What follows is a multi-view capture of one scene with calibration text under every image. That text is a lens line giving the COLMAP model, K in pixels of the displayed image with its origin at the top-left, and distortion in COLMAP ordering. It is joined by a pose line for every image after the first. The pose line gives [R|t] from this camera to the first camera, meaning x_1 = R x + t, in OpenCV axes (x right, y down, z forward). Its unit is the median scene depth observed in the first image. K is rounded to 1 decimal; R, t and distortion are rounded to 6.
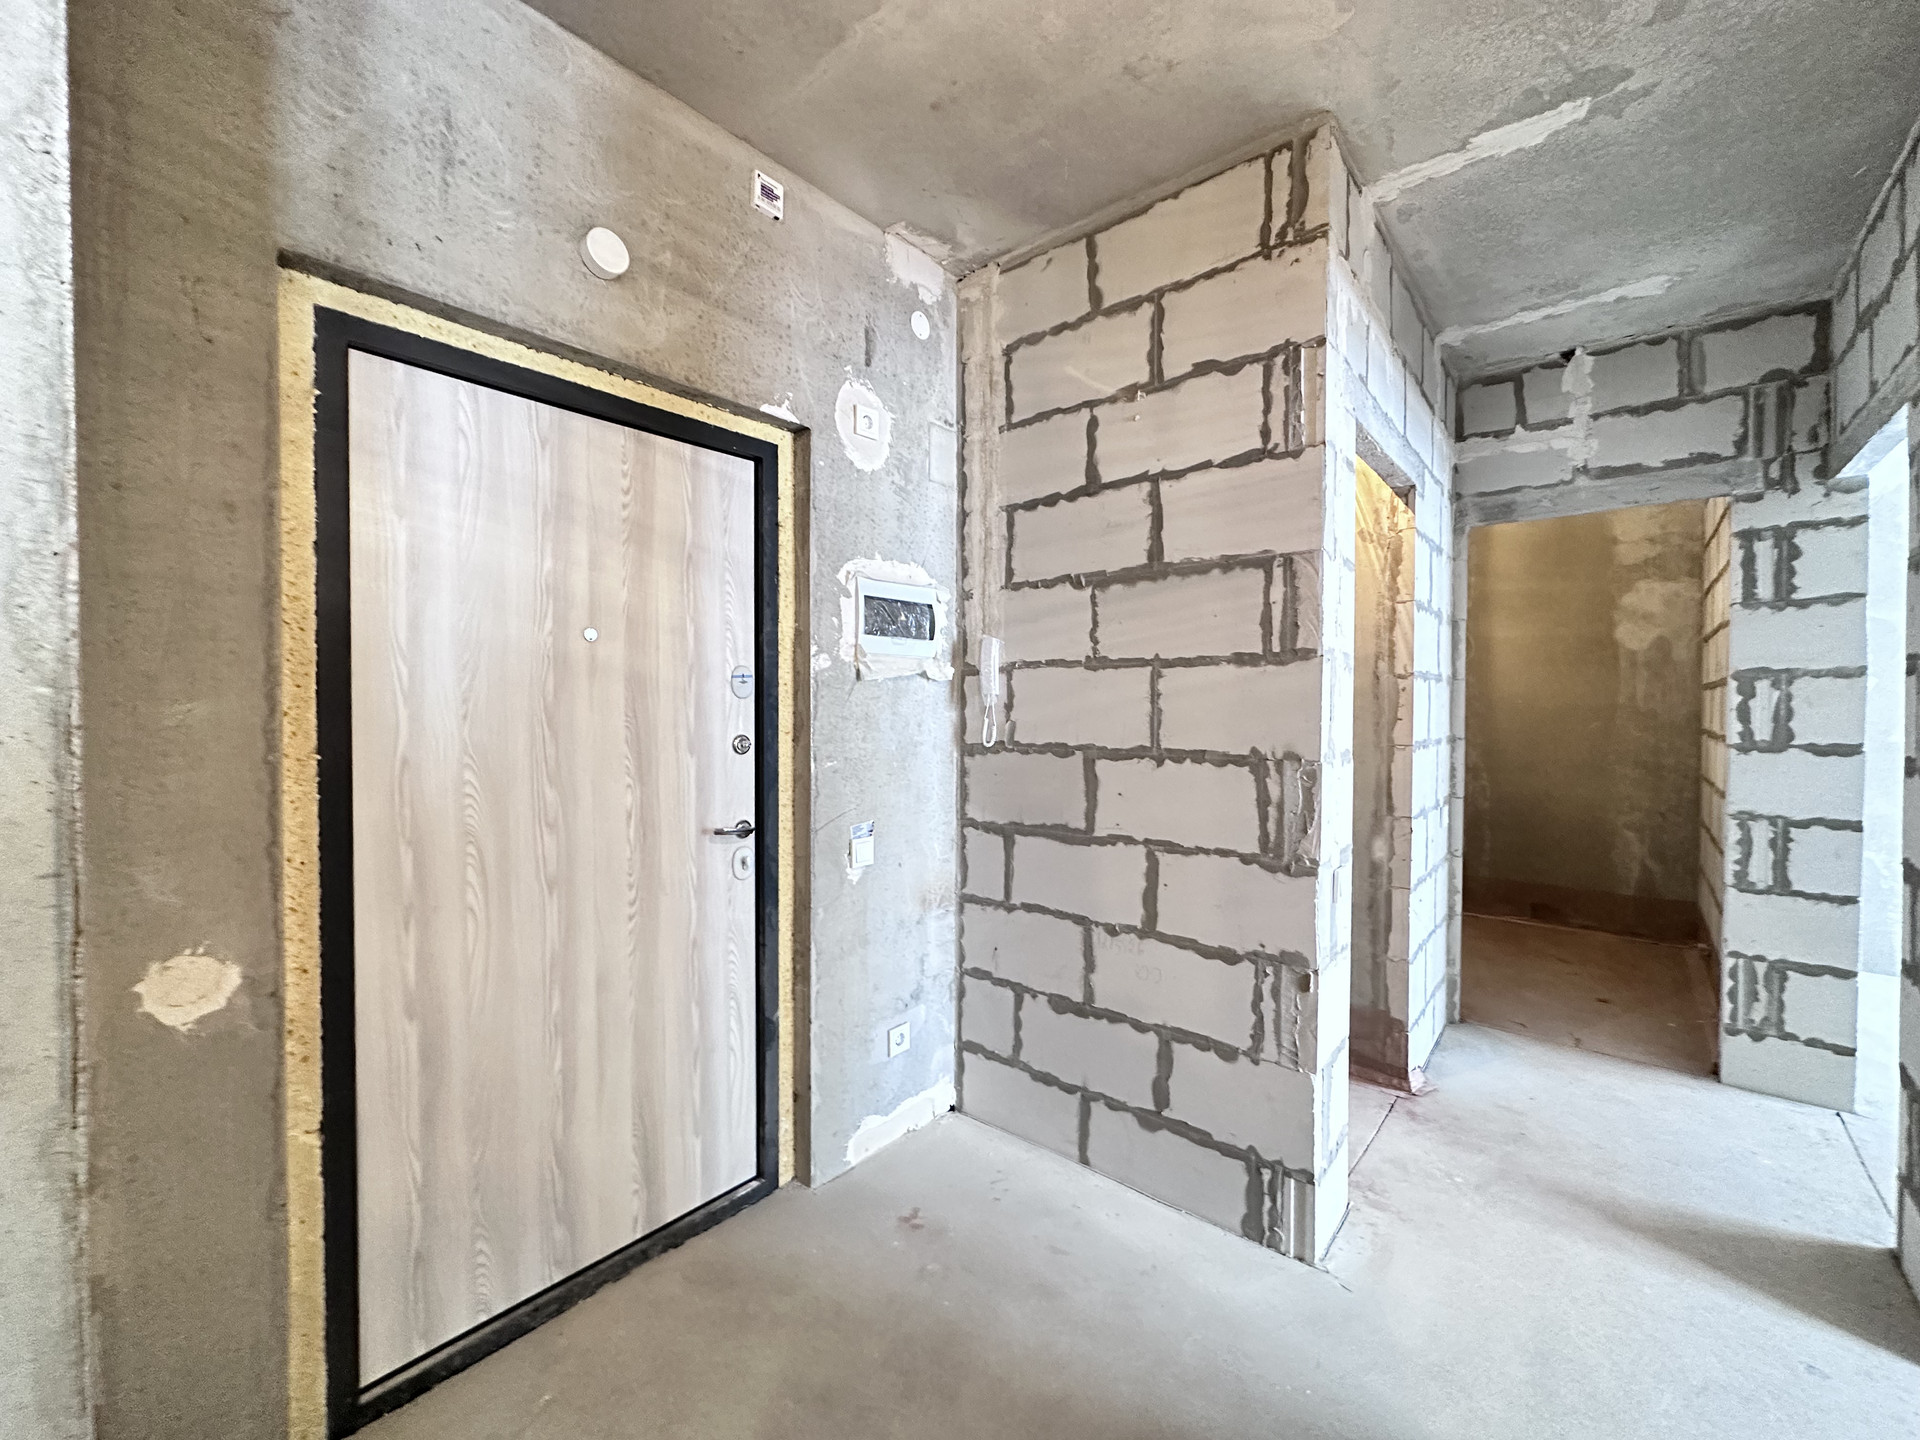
lens RADIAL K [[768.8, 0, 957.6], [0, 768.8, 709.7], [0, 0, 1]] dist [-0.001729, -0.000119]
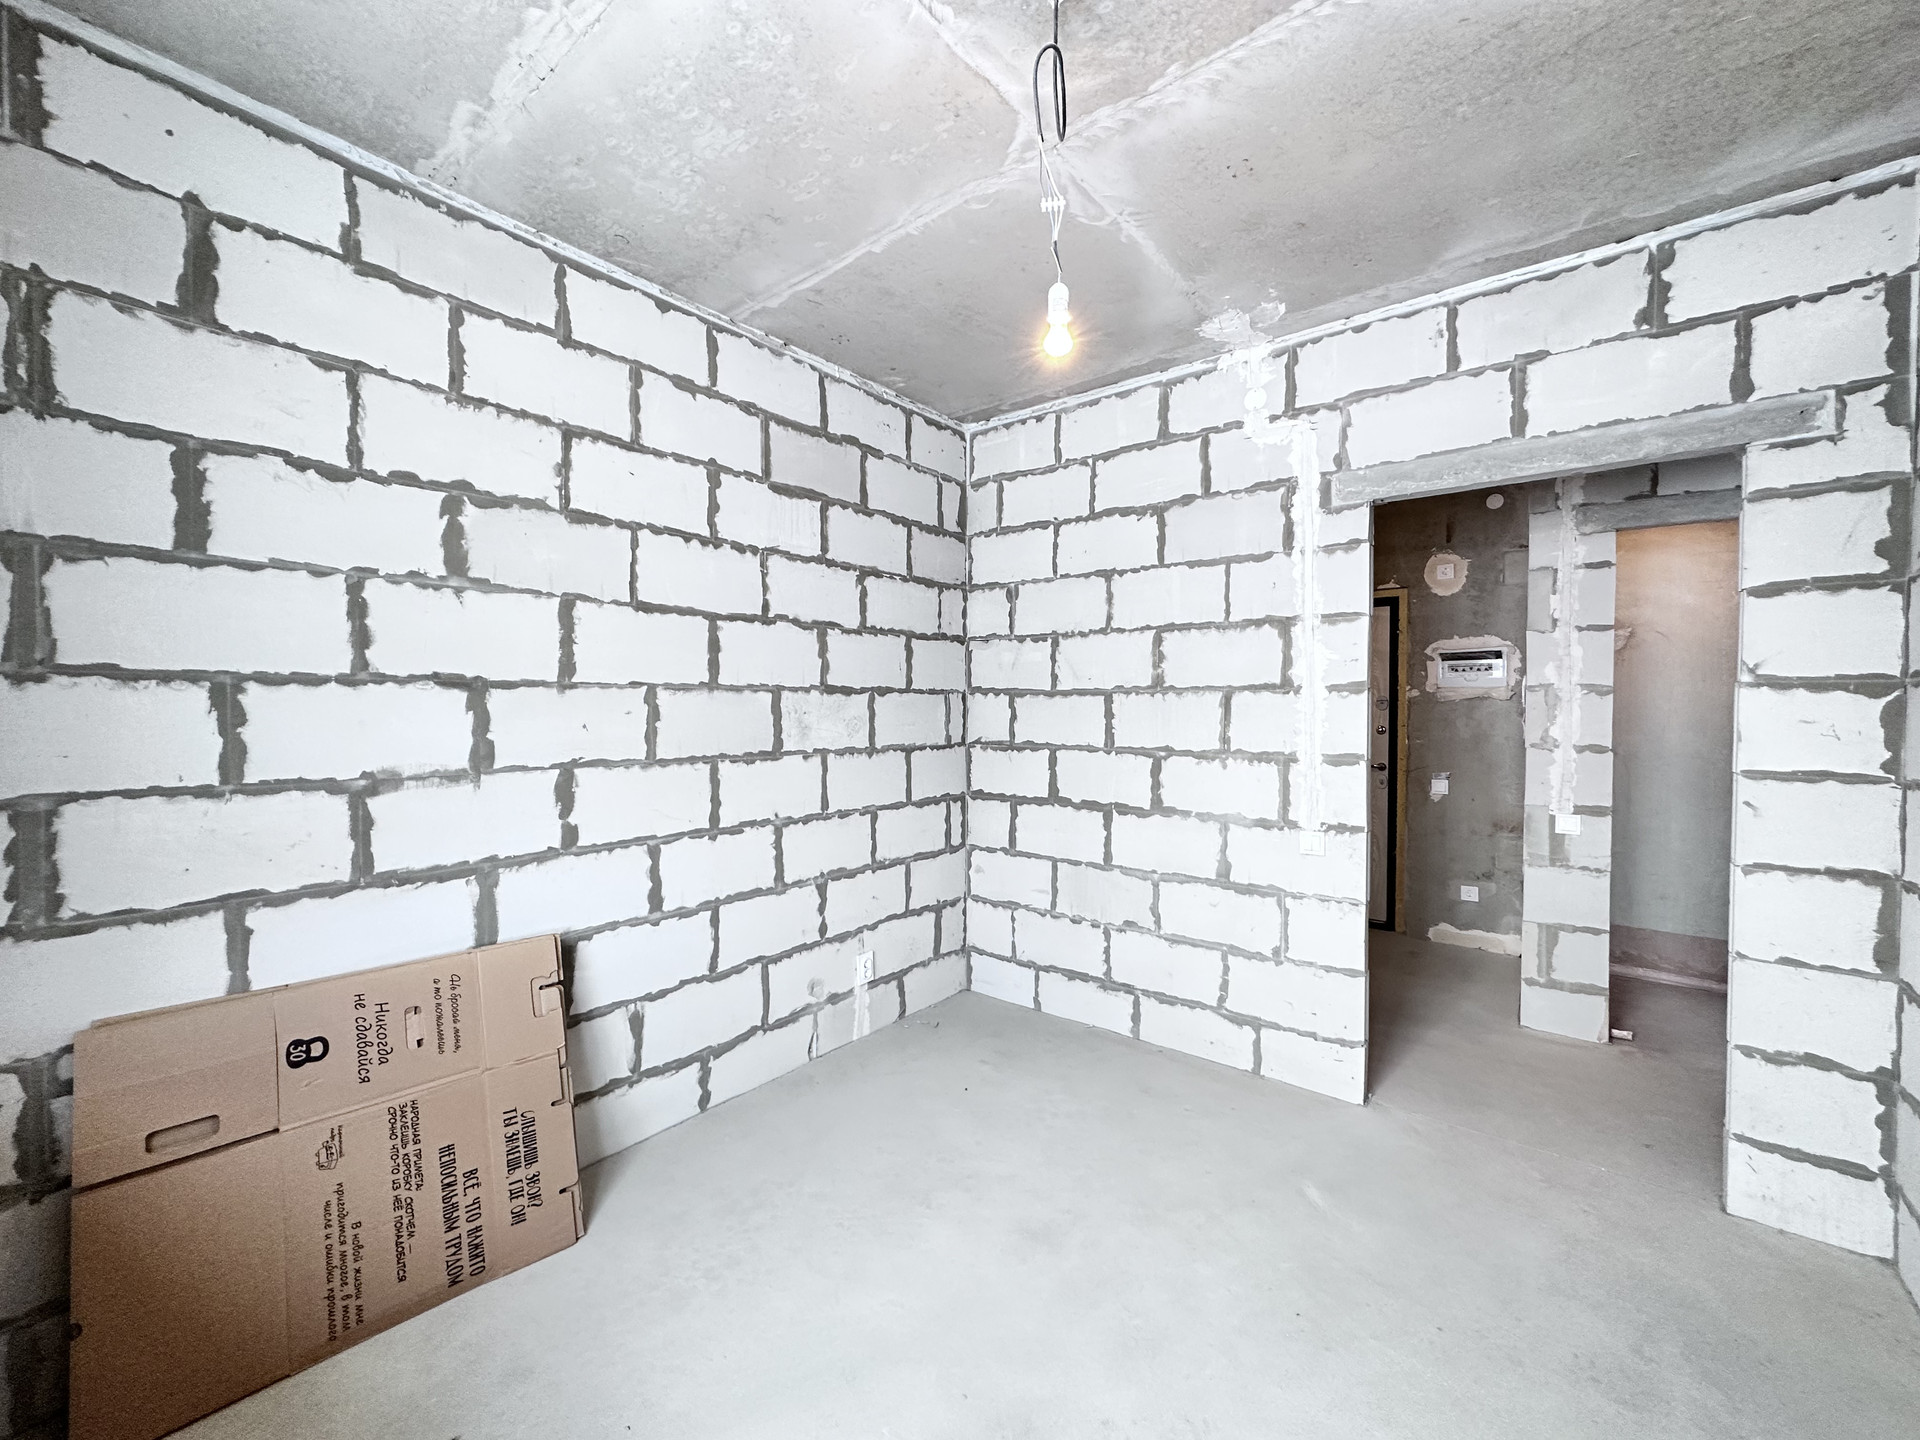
lens RADIAL K [[768.8, 0, 954.9], [0, 768.8, 727.0], [0, 0, 1]] dist [-0.001729, -0.000119]
pose [[0.015678, 0.026830, -0.999517, 1.834246], [-0.012130, 0.999571, 0.026641, -0.008845], [0.999804, 0.011706, 0.015997, -0.293218]]
